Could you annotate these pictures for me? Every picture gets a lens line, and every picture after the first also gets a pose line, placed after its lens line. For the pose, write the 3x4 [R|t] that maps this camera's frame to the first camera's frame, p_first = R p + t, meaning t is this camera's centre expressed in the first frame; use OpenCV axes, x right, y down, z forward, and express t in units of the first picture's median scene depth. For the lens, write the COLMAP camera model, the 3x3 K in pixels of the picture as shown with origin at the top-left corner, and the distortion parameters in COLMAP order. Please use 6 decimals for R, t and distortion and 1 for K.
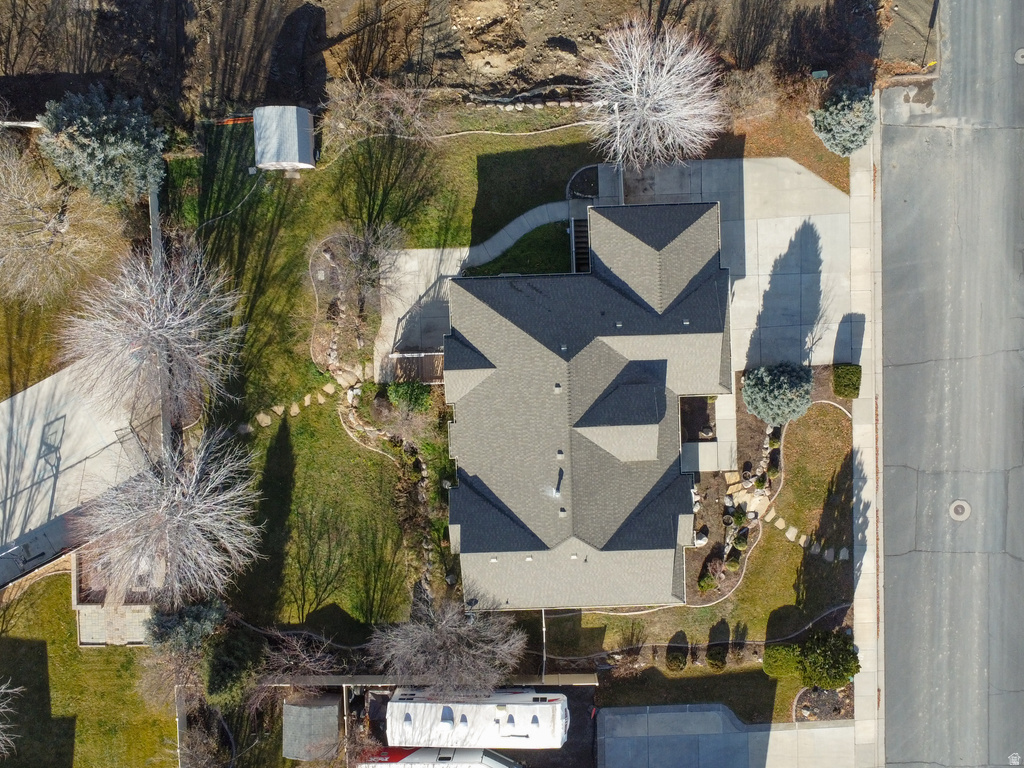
lens RADIAL K [[1034.9, 0, 512.0], [0, 1034.9, 384.0], [0, 0, 1]] dist [-0.001867, 0.012958]
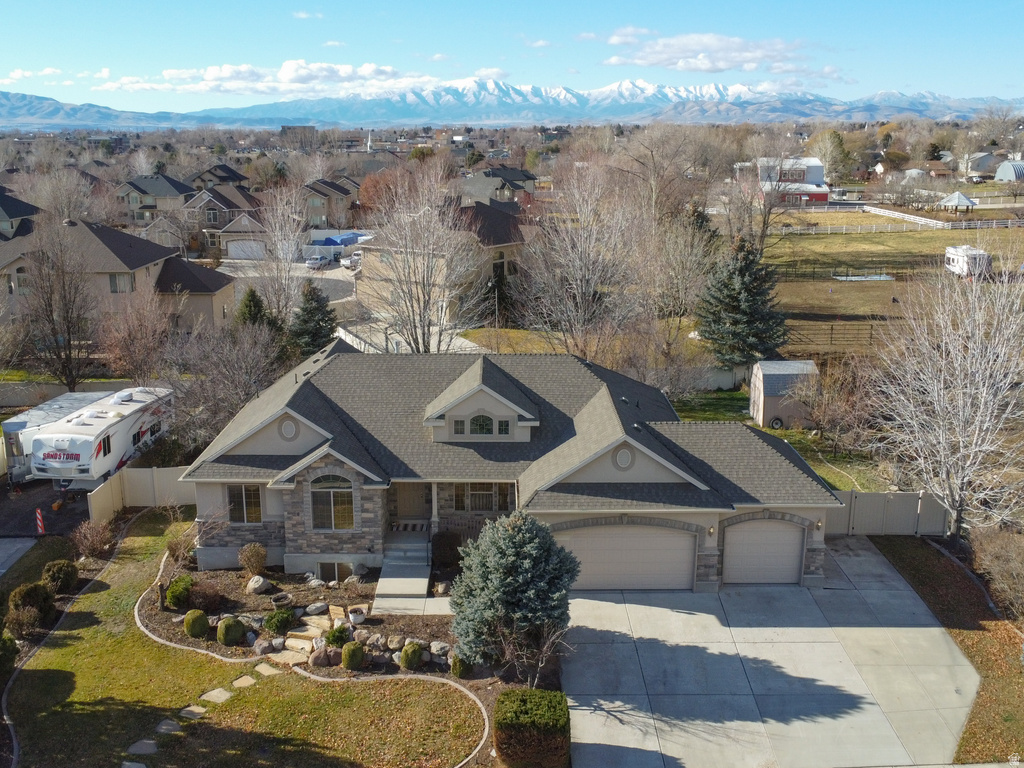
lens RADIAL K [[1034.9, 0, 512.0], [0, 1034.9, 384.0], [0, 0, 1]] dist [-0.001867, 0.012958]
pose [[-0.026767, 0.257001, -0.966040, 0.709849], [-0.997868, -0.064407, 0.010514, 0.010523], [-0.059518, 0.964263, 0.258177, 0.734485]]
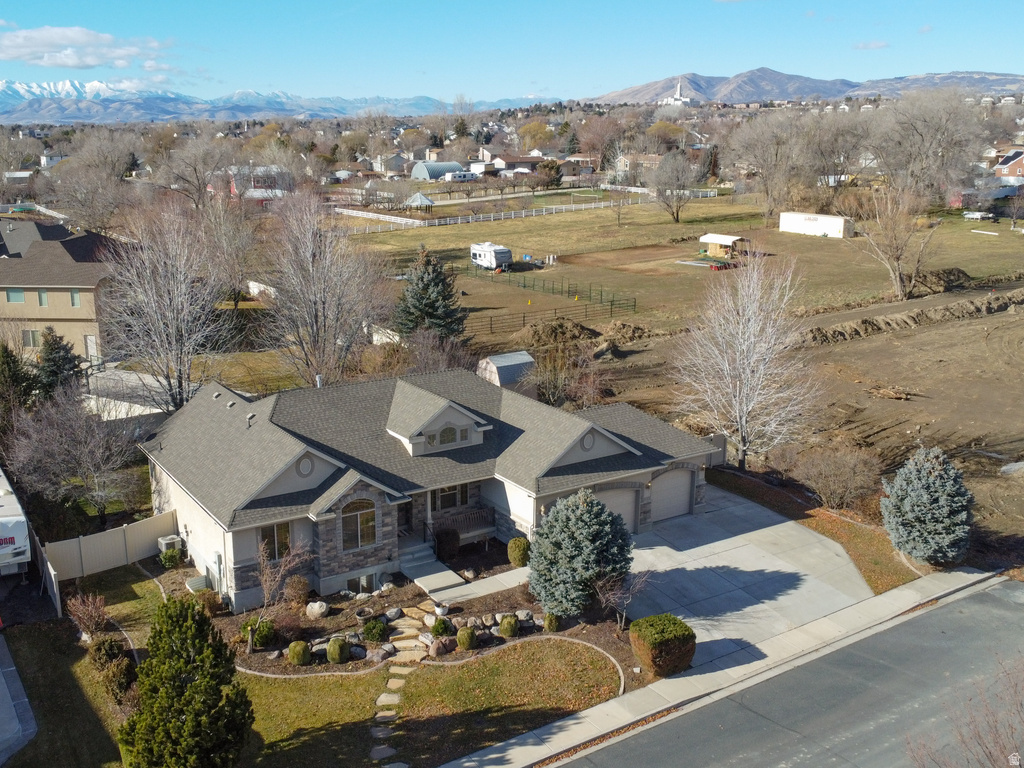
lens RADIAL K [[1026.8, 0, 464.2], [0, 1026.8, 387.1], [0, 0, 1]] dist [0.007858, 0.020850]
pose [[0.488987, 0.229870, -0.841458, 0.726941], [-0.870628, 0.069067, -0.487070, 0.371713], [-0.053846, 0.970767, 0.233904, 0.715385]]
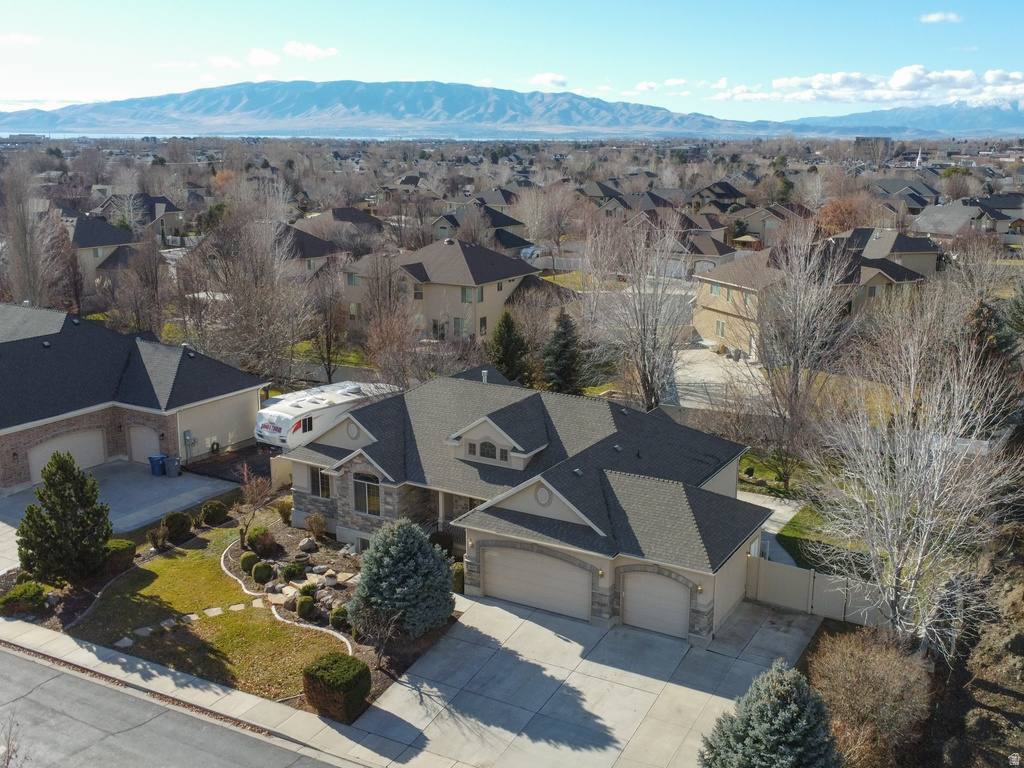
lens RADIAL K [[1029.2, 0, 556.3], [0, 1029.2, 385.0], [0, 0, 1]] dist [0.008240, 0.010239]
pose [[-0.506645, 0.216665, -0.834486, 0.697012], [-0.860643, -0.184396, 0.474650, -0.345709], [-0.051036, 0.958673, 0.279894, 0.666873]]
